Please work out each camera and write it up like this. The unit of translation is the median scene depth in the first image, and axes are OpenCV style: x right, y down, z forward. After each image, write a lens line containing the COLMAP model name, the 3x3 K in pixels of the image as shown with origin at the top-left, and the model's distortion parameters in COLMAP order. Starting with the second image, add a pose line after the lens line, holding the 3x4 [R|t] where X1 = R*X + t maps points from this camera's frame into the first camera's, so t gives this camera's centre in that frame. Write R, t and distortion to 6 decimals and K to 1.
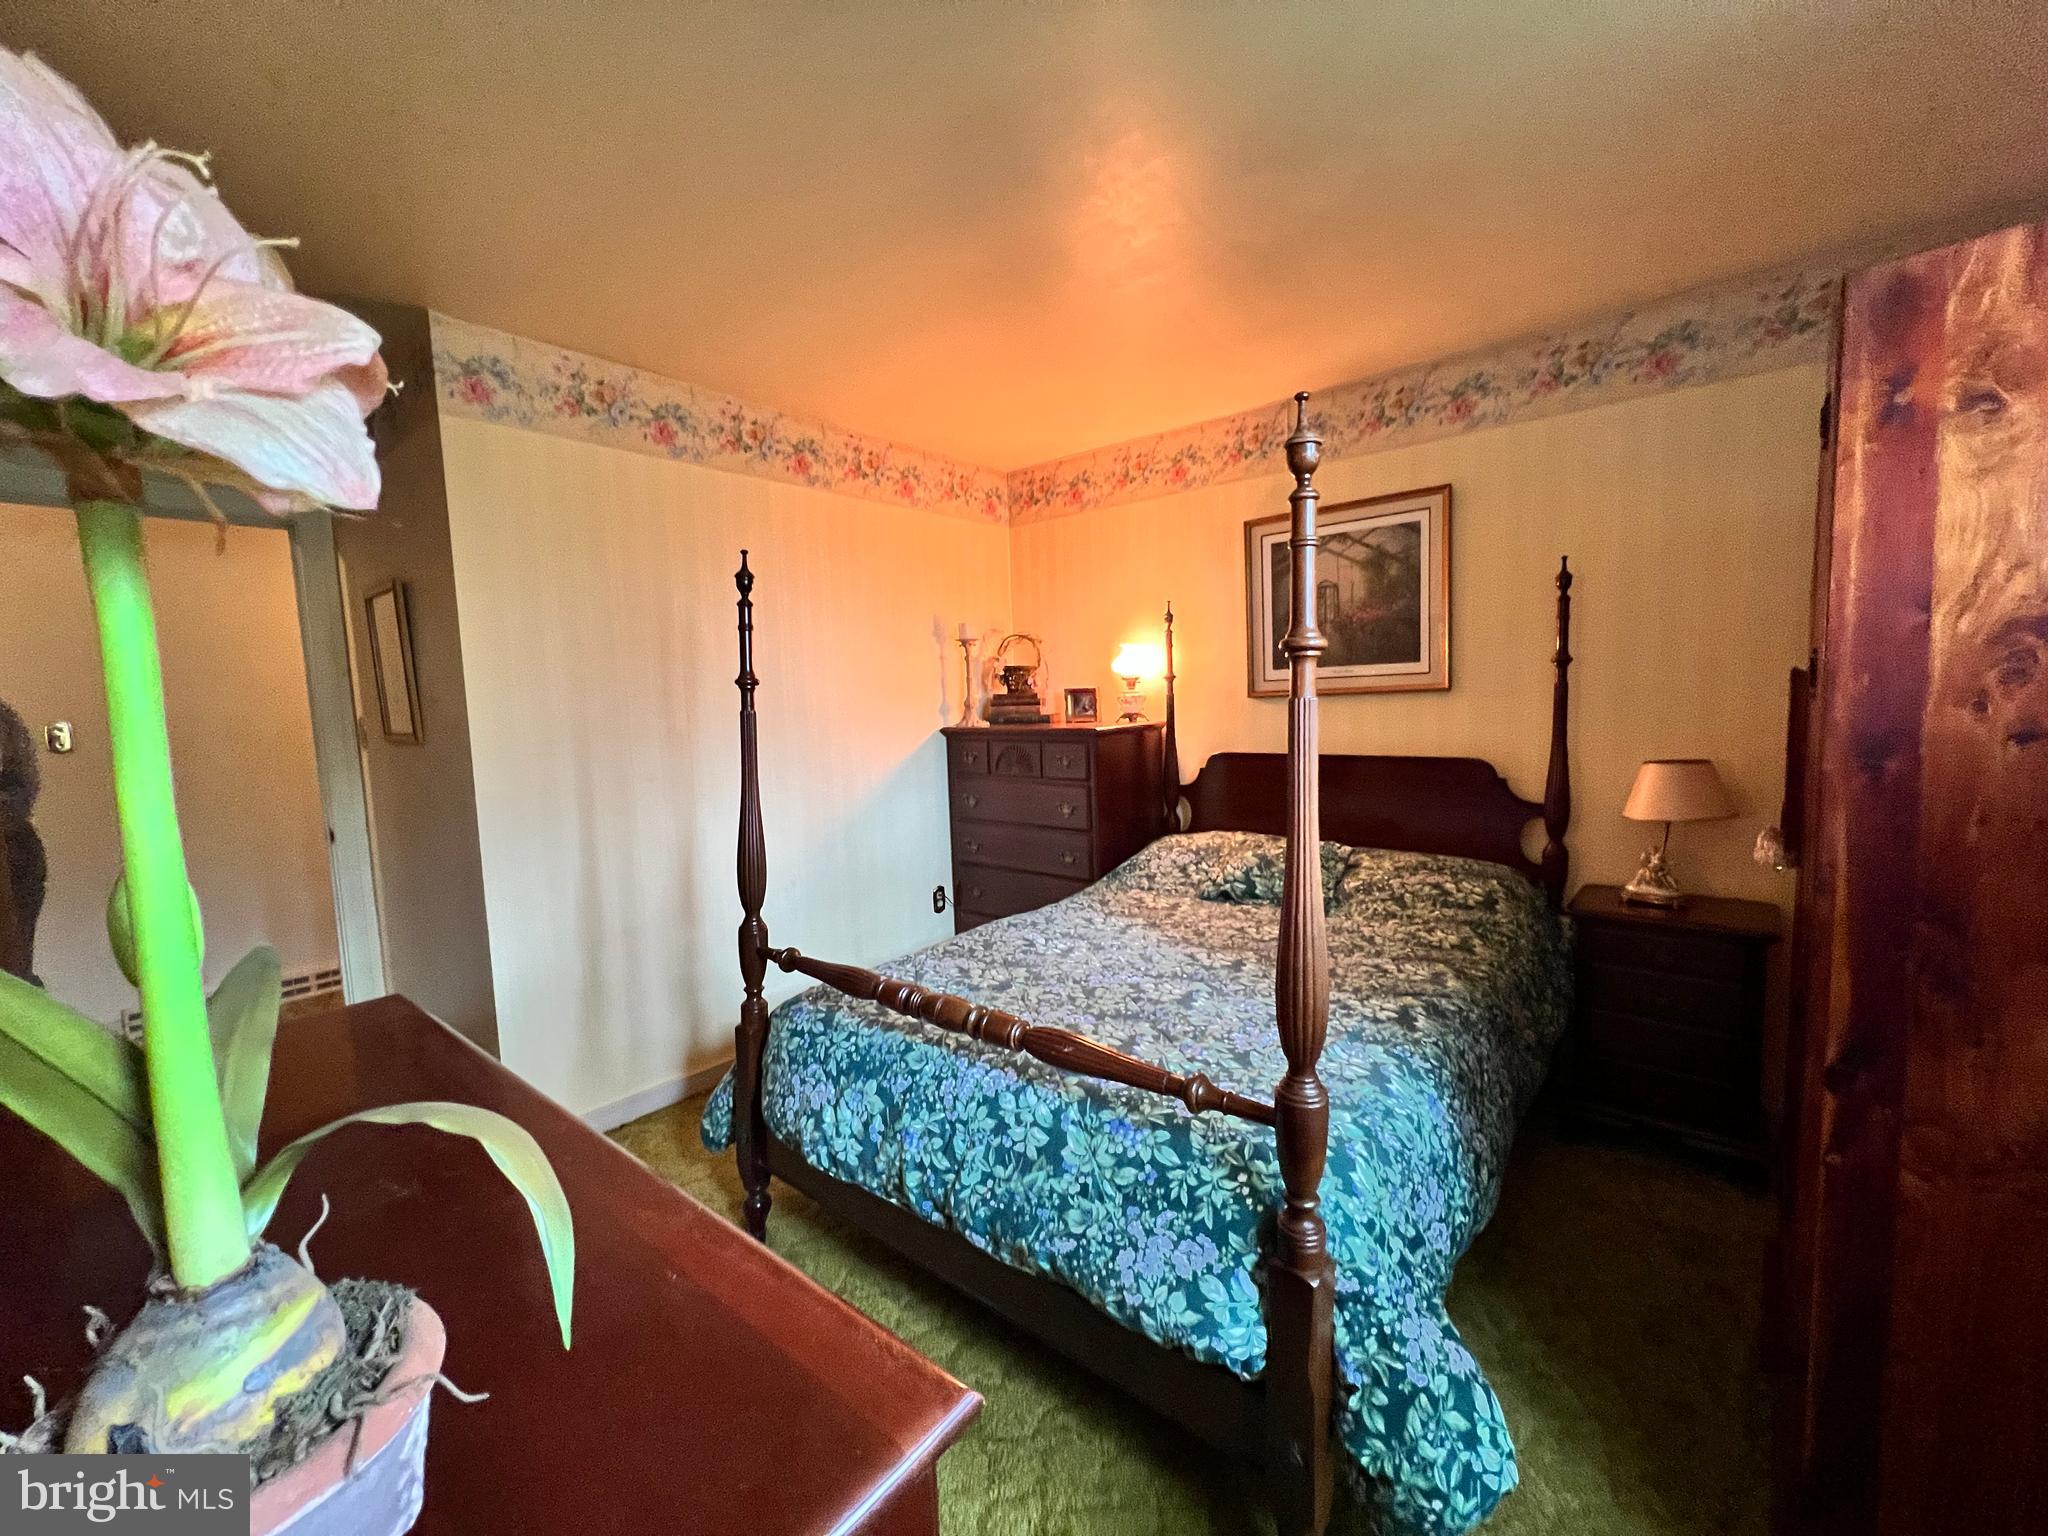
lens RADIAL K [[820.2, 0, 1030.1], [0, 820.2, 768.9], [0, 0, 1]] dist [0.000405, 0.000060]
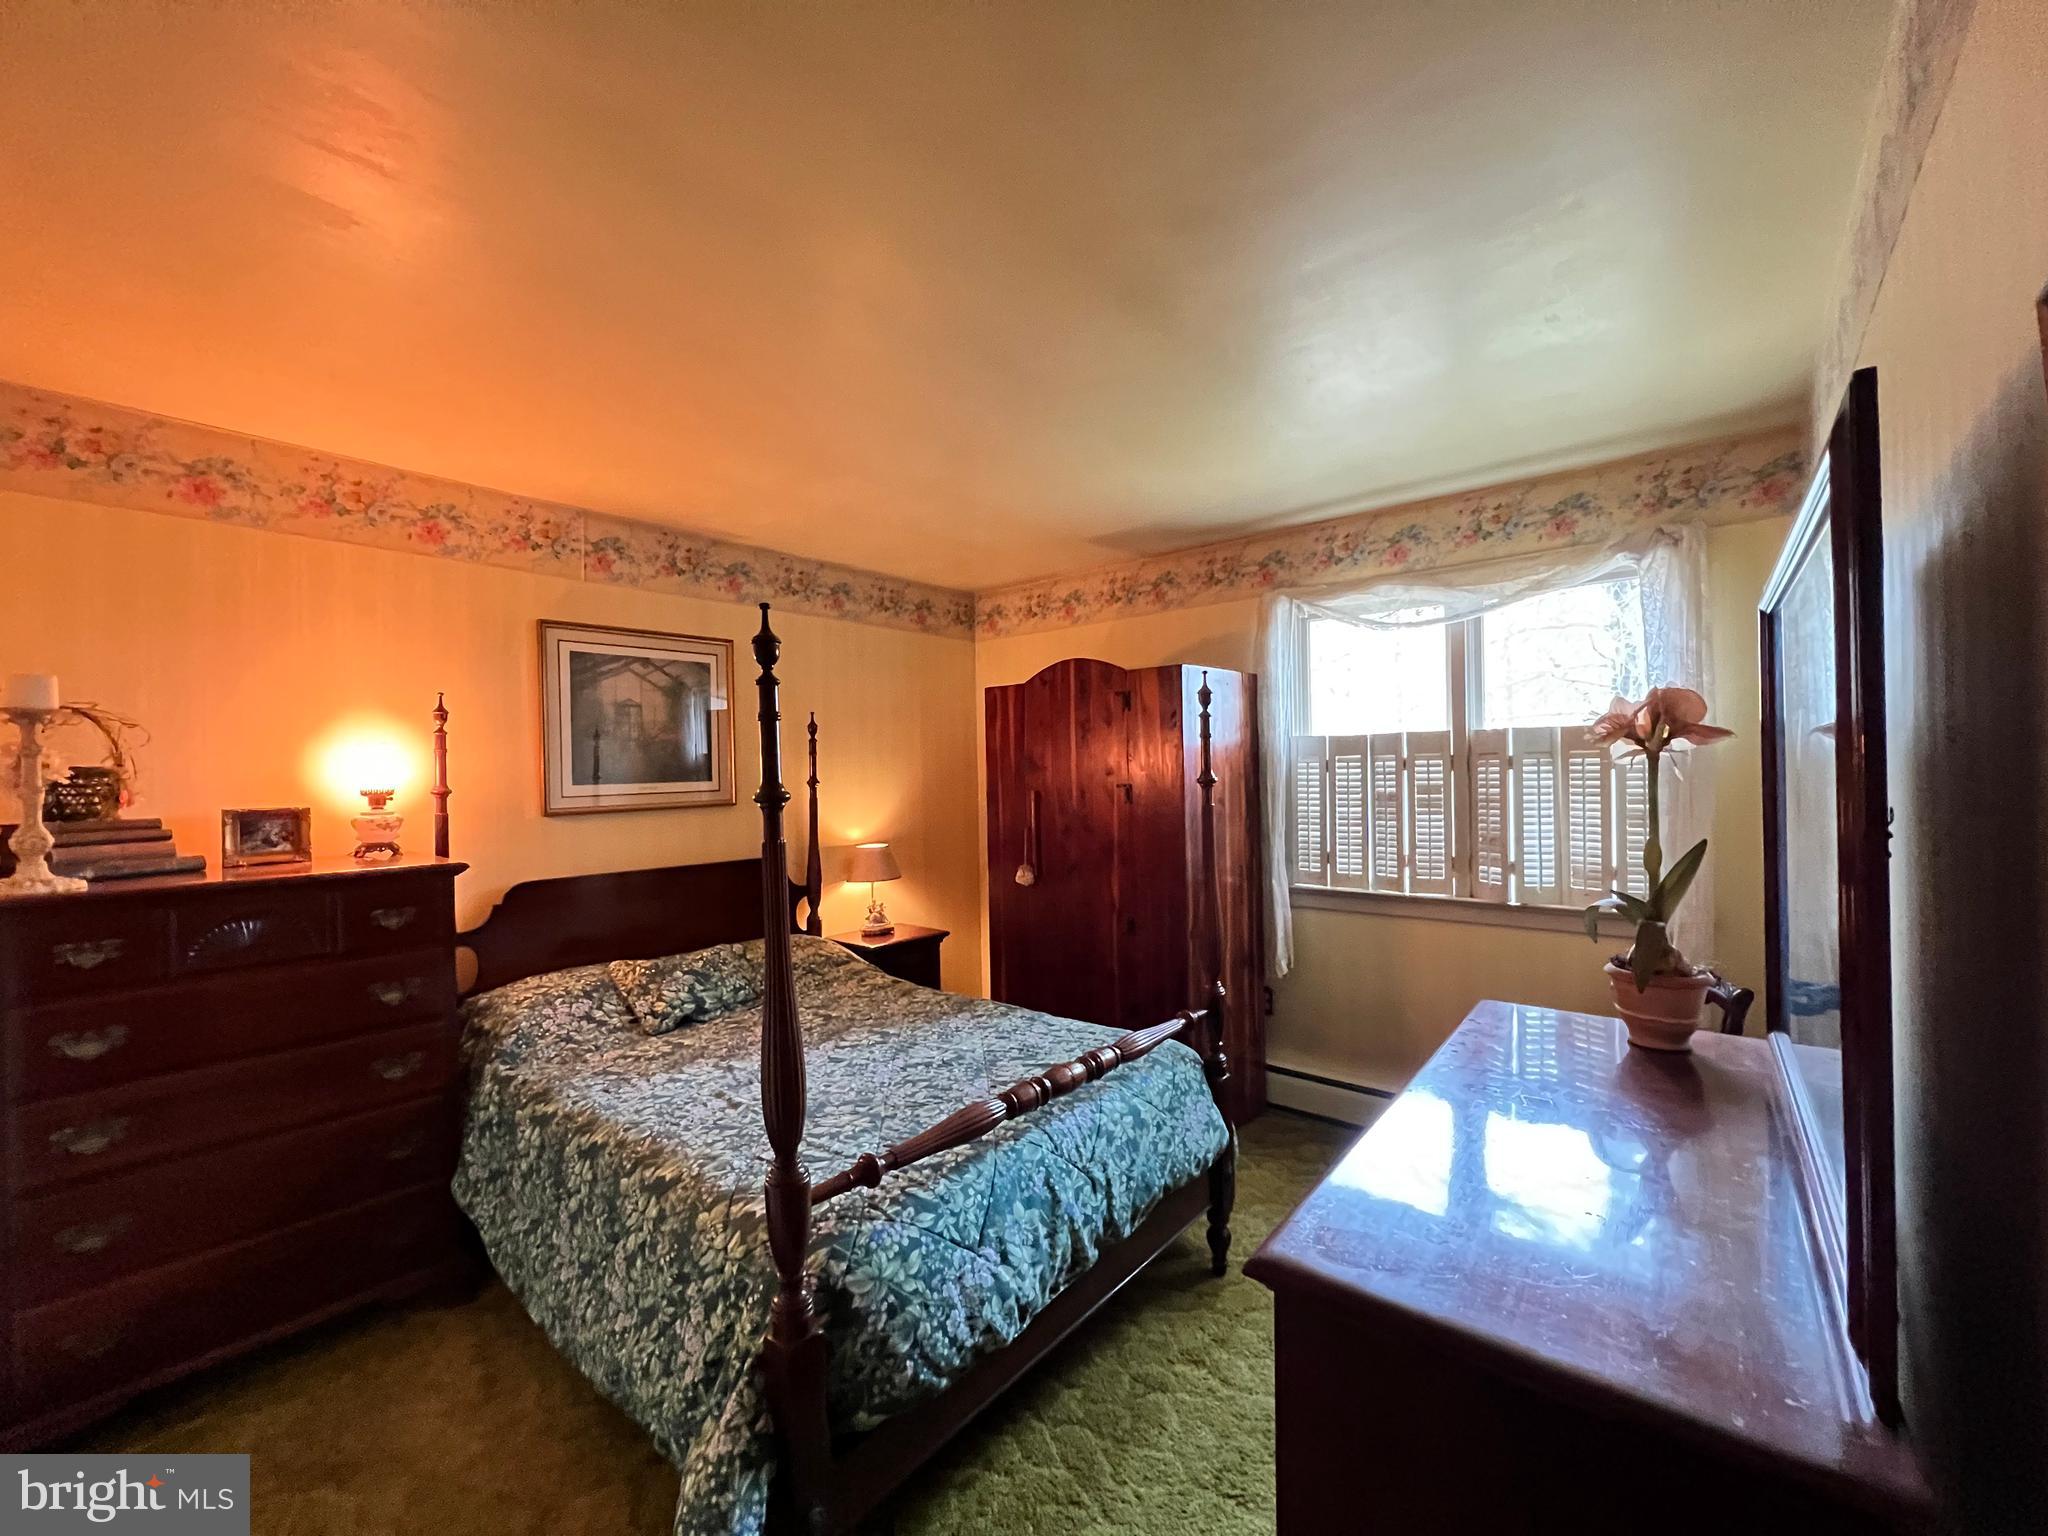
lens RADIAL K [[823.1, 0, 1029.9], [0, 823.1, 769.3], [0, 0, 1]] dist [-0.000961, 0.000180]
pose [[0.005446, 0.034949, 0.999374, -0.735146], [0.108538, 0.993464, -0.035334, -0.059408], [-0.994077, 0.108662, 0.001618, 0.572911]]
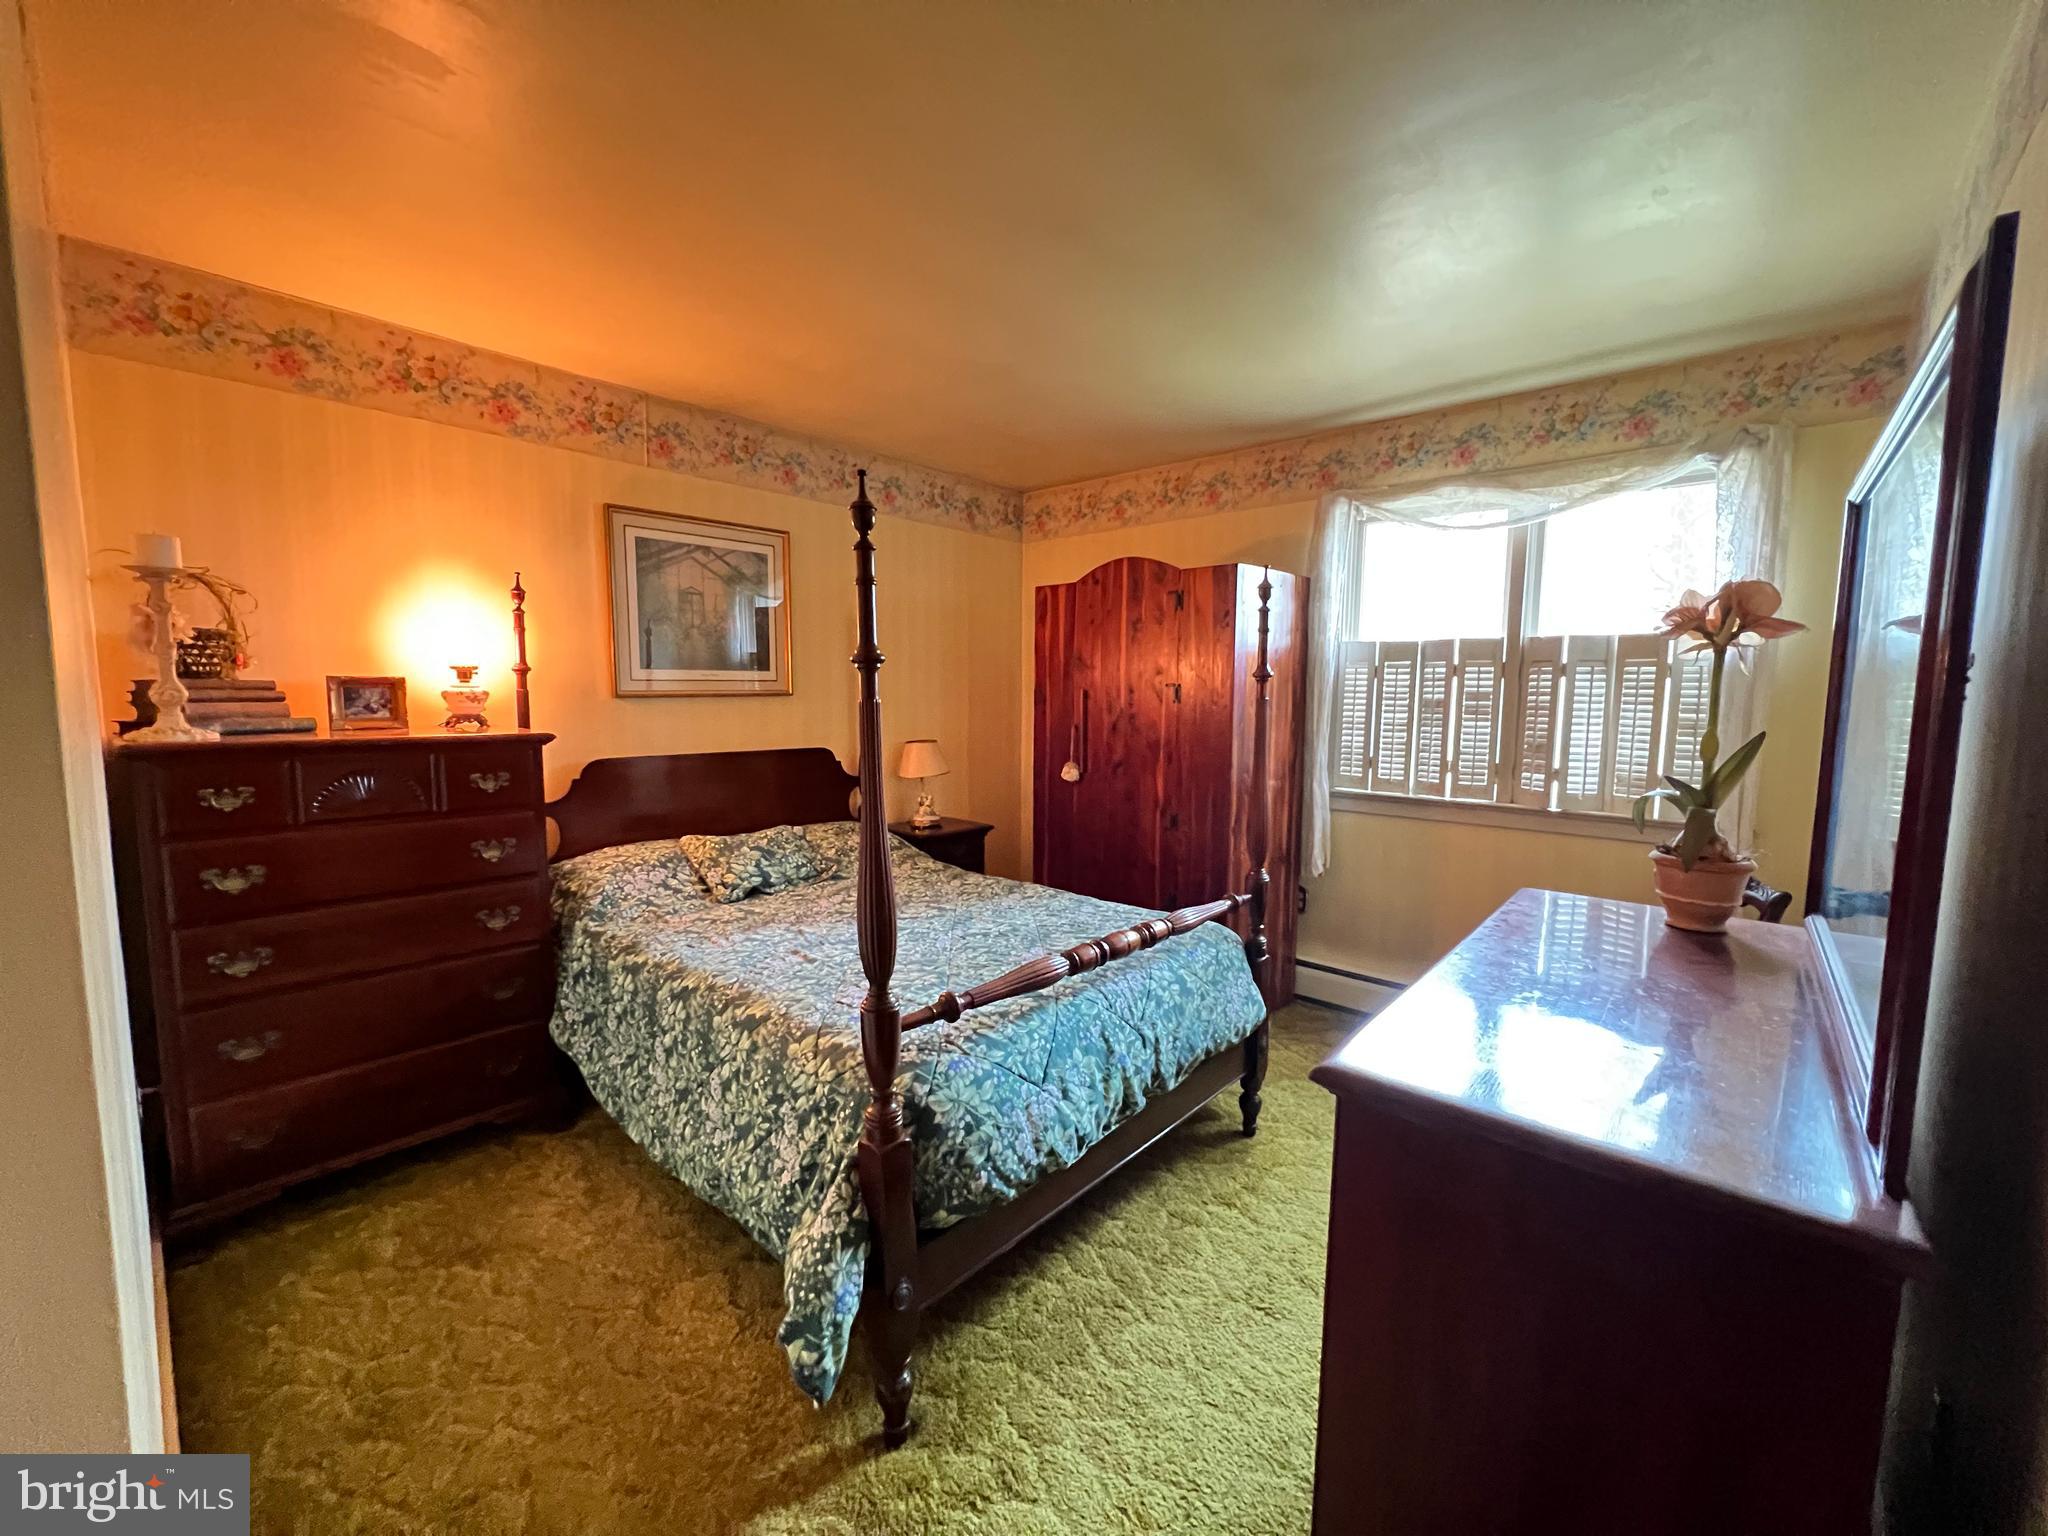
lens RADIAL K [[820.2, 0, 1030.1], [0, 820.2, 768.9], [0, 0, 1]] dist [0.000405, 0.000060]
pose [[0.036434, -0.063559, 0.997313, -0.761557], [0.080586, 0.994912, 0.060462, -0.031167], [-0.996082, 0.078167, 0.041370, 0.609976]]
